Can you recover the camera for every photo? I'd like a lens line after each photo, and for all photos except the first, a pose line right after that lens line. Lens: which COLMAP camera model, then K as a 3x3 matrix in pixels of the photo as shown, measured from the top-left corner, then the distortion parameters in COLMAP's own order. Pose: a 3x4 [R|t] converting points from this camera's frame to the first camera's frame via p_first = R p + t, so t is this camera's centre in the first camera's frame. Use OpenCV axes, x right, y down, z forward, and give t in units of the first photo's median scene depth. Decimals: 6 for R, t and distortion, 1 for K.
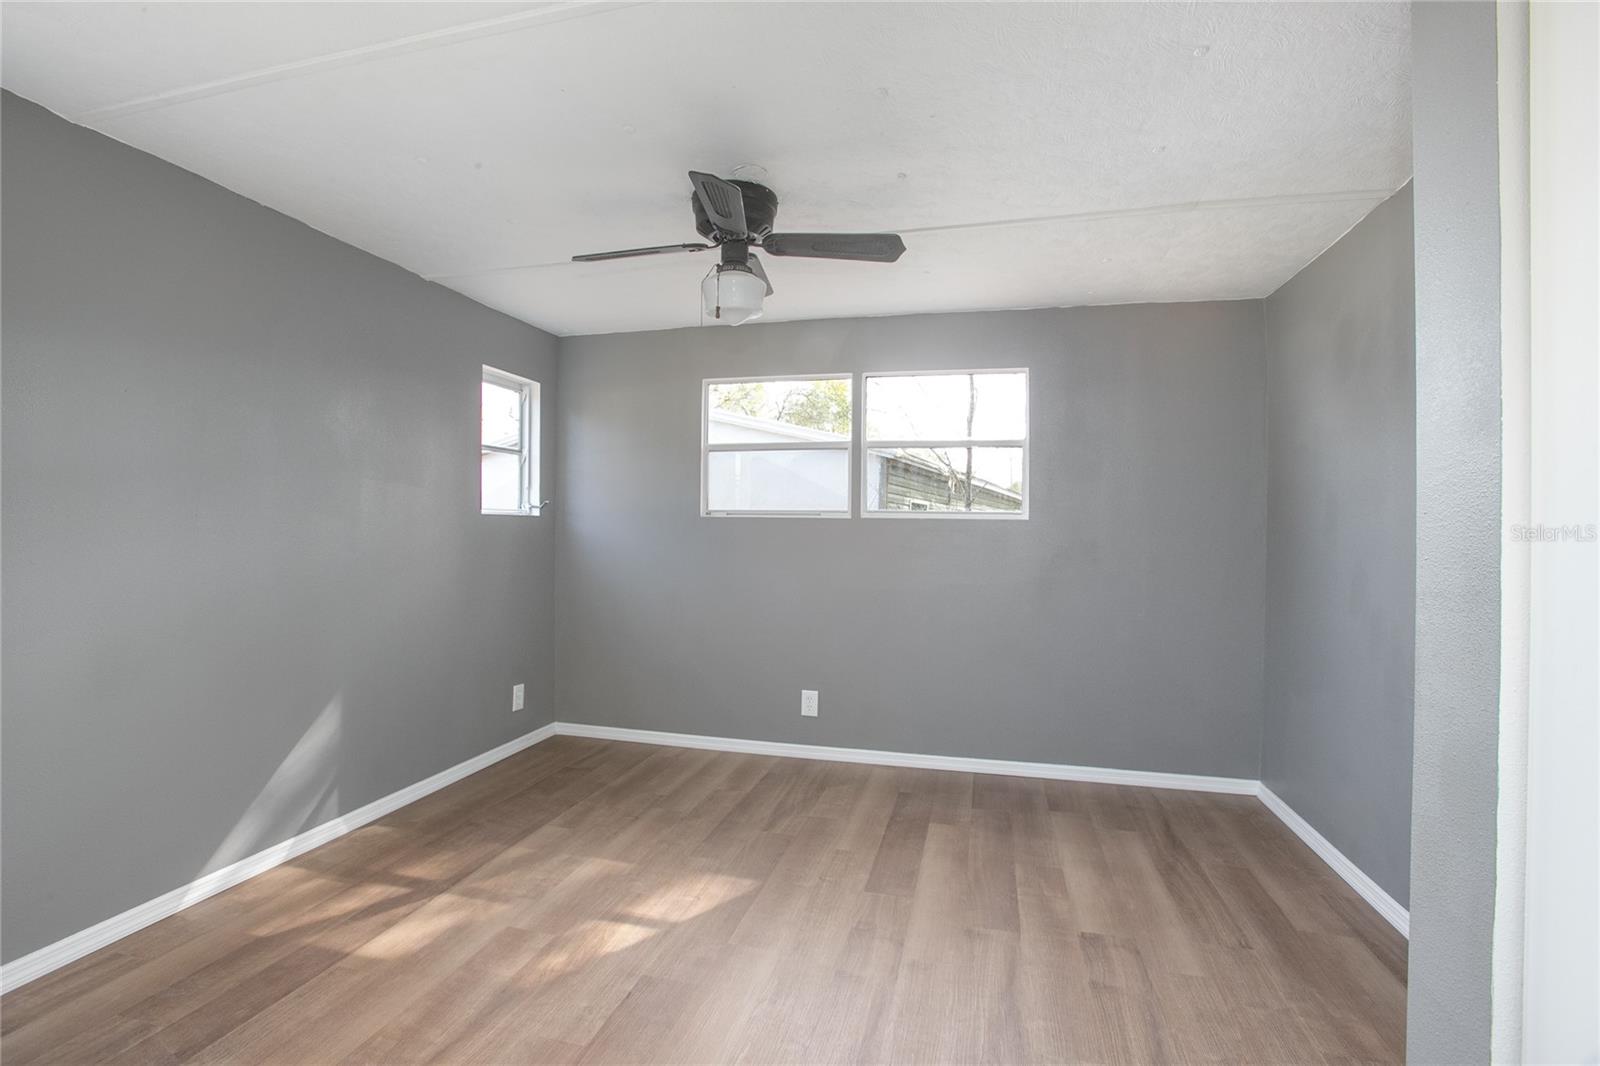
lens RADIAL K [[735.4, 0, 771.1], [0, 735.4, 519.9], [0, 0, 1]] dist [-0.057527, 0.016806]
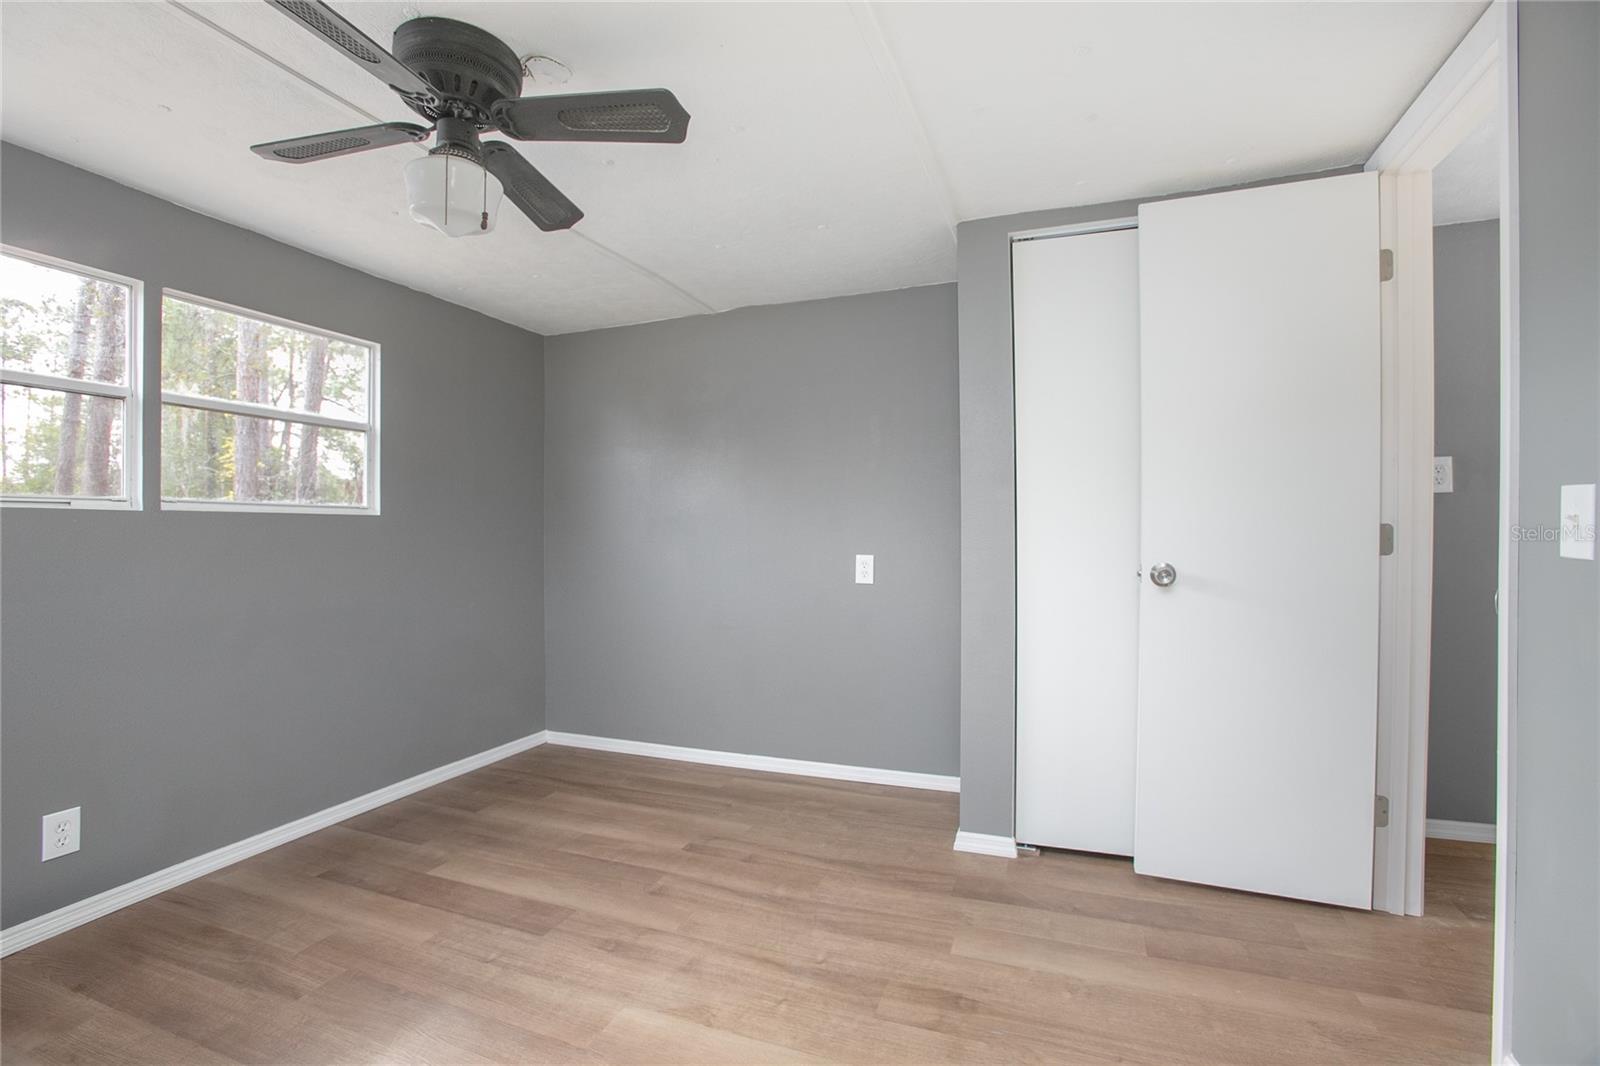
lens RADIAL K [[735.4, 0, 815.0], [0, 735.4, 529.6], [0, 0, 1]] dist [-0.057527, 0.016806]
pose [[0.087053, -0.013481, 0.996112, -0.653767], [-0.004950, 0.999890, 0.013965, 0.002065], [-0.996191, -0.006146, 0.086976, 0.546791]]
